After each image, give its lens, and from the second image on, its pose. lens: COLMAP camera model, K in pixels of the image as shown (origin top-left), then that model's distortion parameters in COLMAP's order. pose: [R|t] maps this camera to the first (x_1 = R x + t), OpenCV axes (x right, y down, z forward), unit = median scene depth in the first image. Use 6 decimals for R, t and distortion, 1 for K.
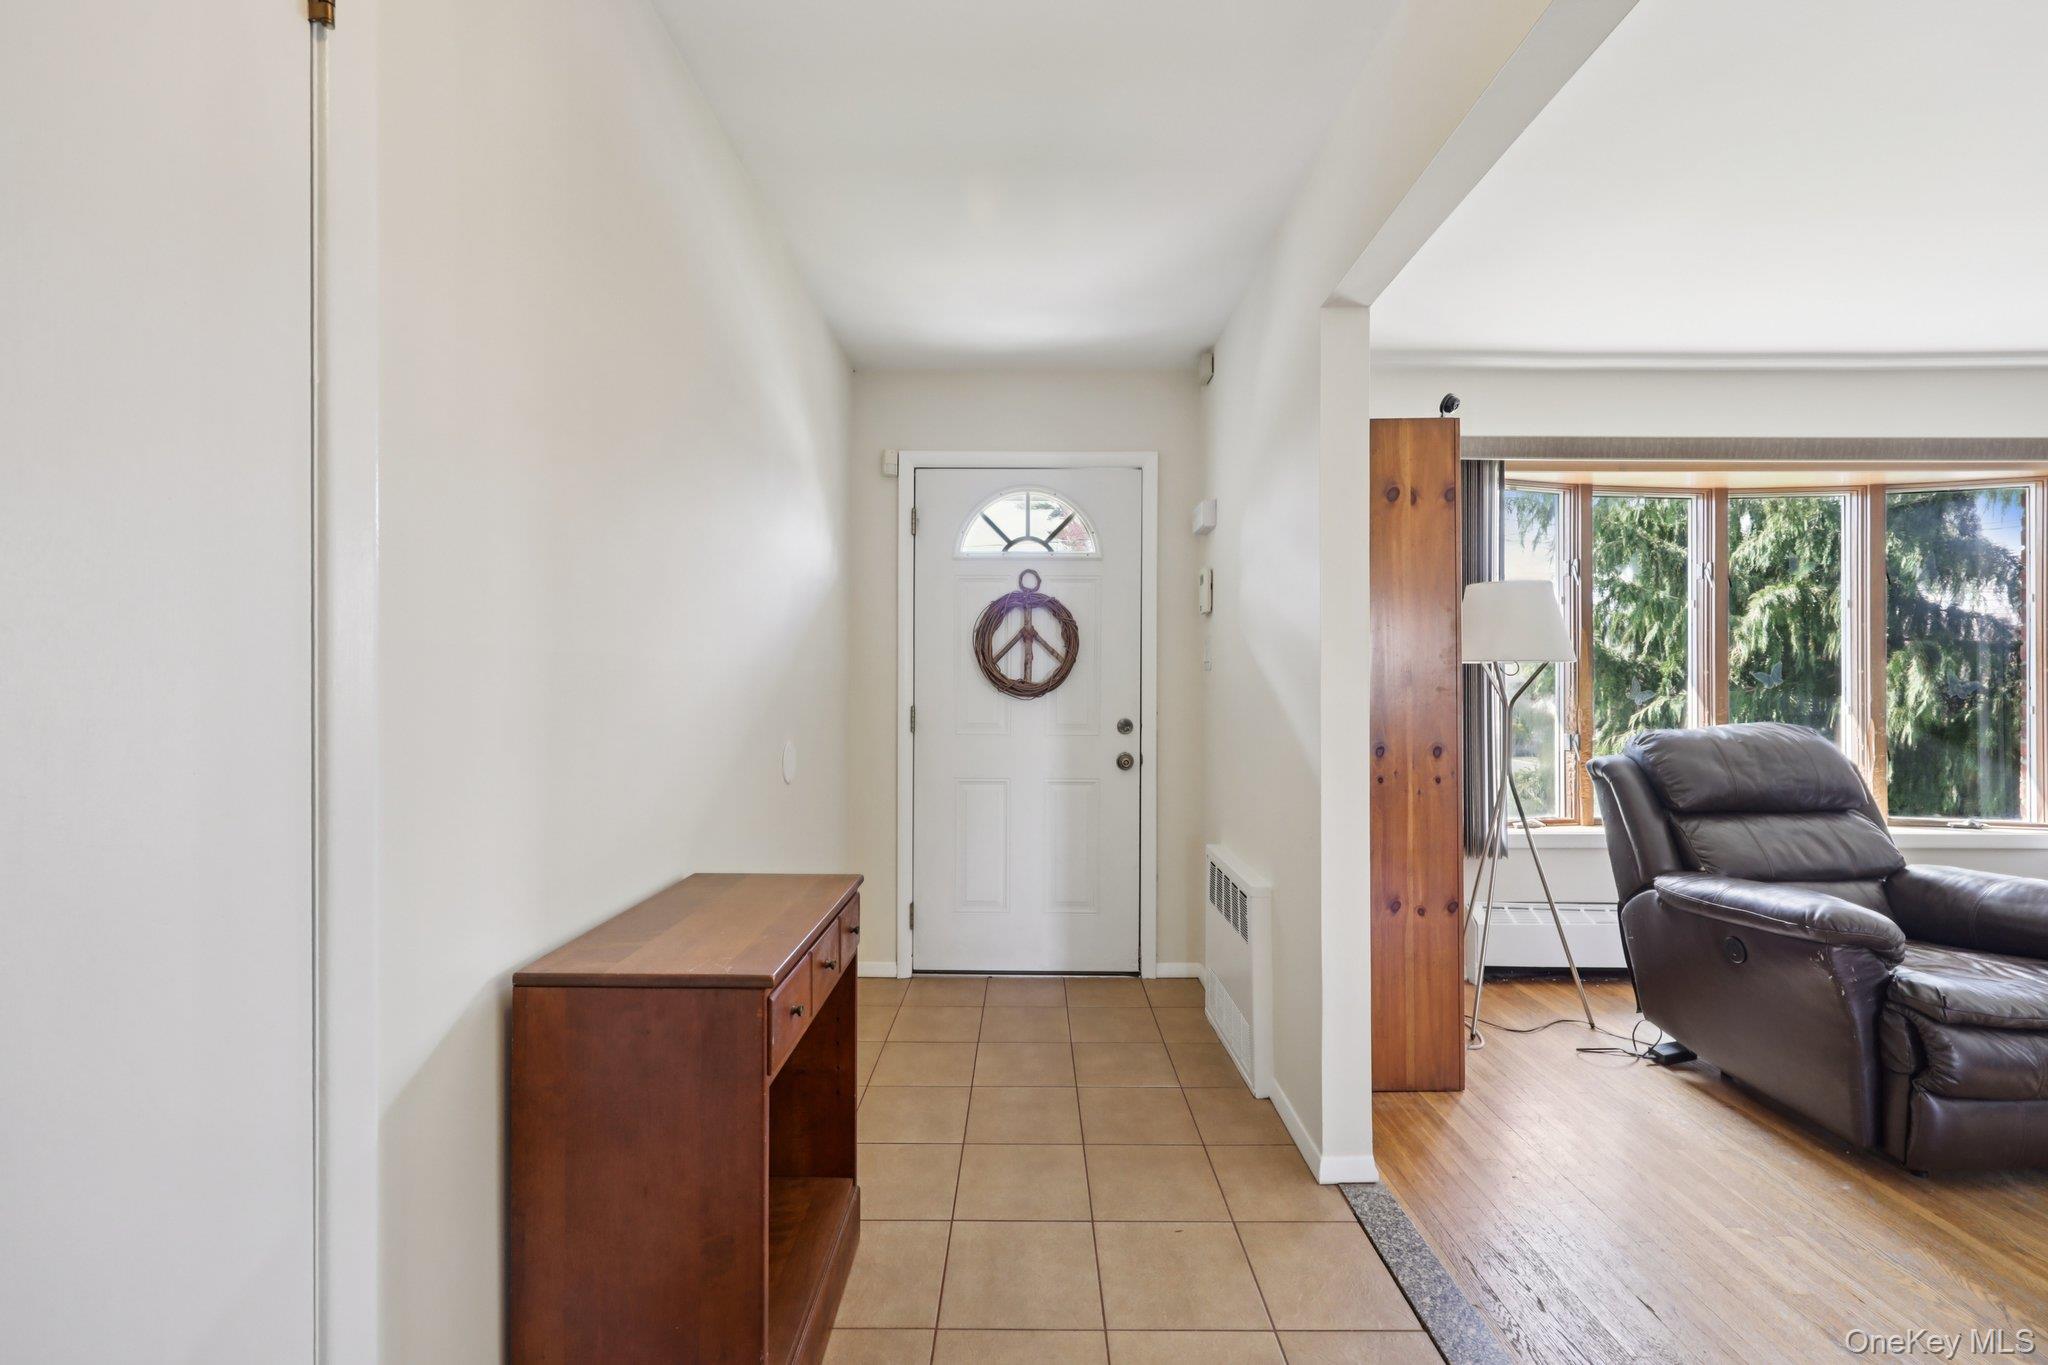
lens RADIAL K [[829.2, 0, 1026.5], [0, 829.2, 687.5], [0, 0, 1]] dist [-0.003109, 0.000902]
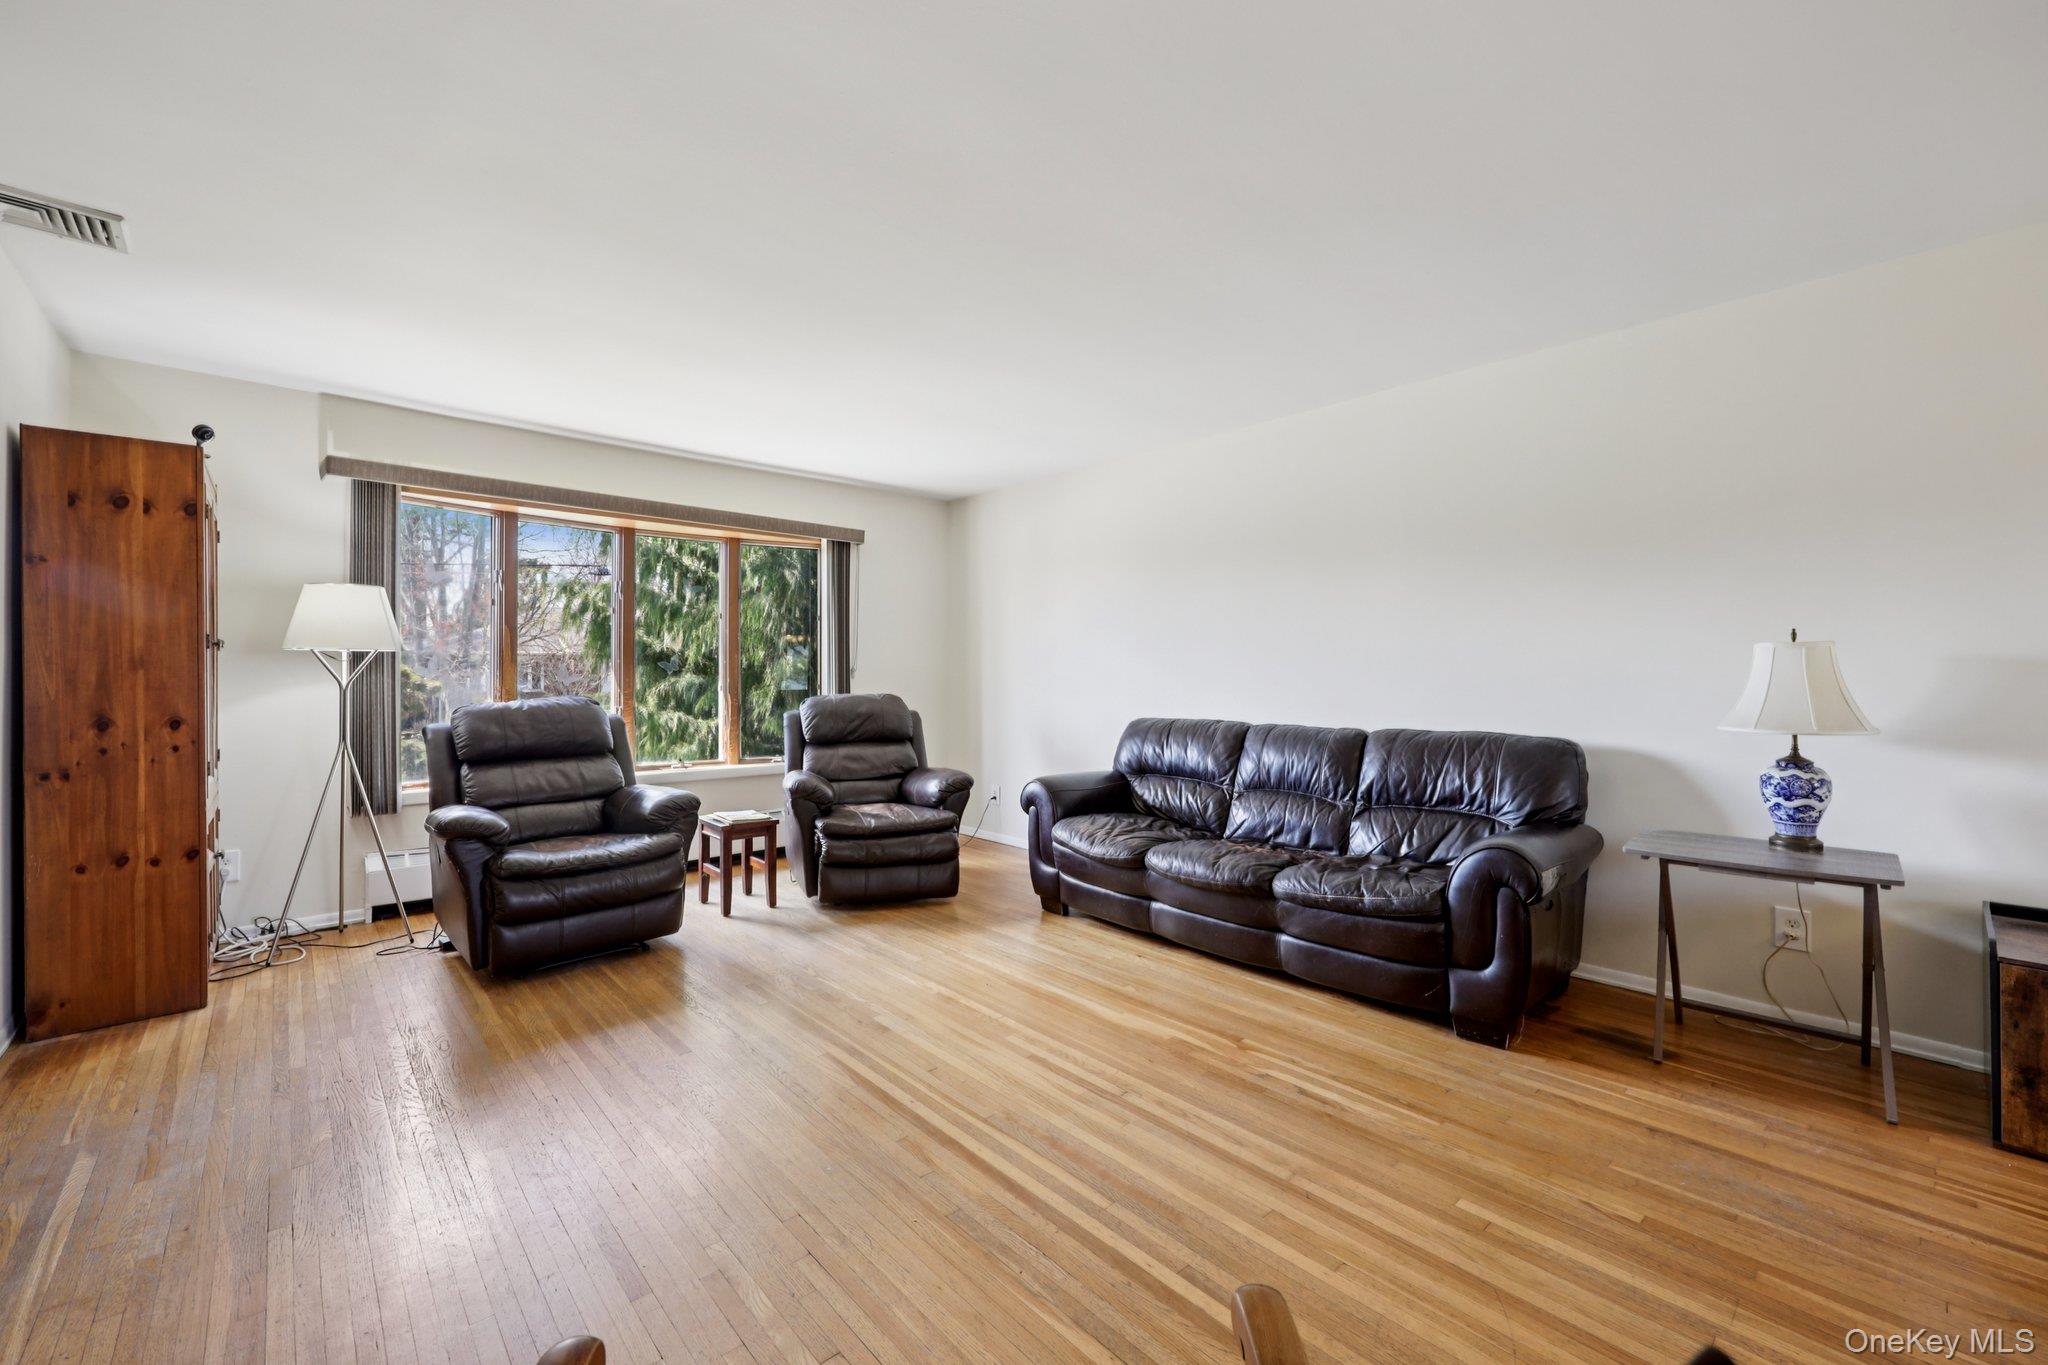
lens RADIAL K [[829.2, 0, 1016.3], [0, 829.2, 669.1], [0, 0, 1]] dist [-0.003109, 0.000902]
pose [[0.744634, 0.005052, 0.667454, 0.601014], [0.004298, 0.999914, -0.012364, 0.017752], [-0.667459, 0.012075, 0.744549, -0.678997]]
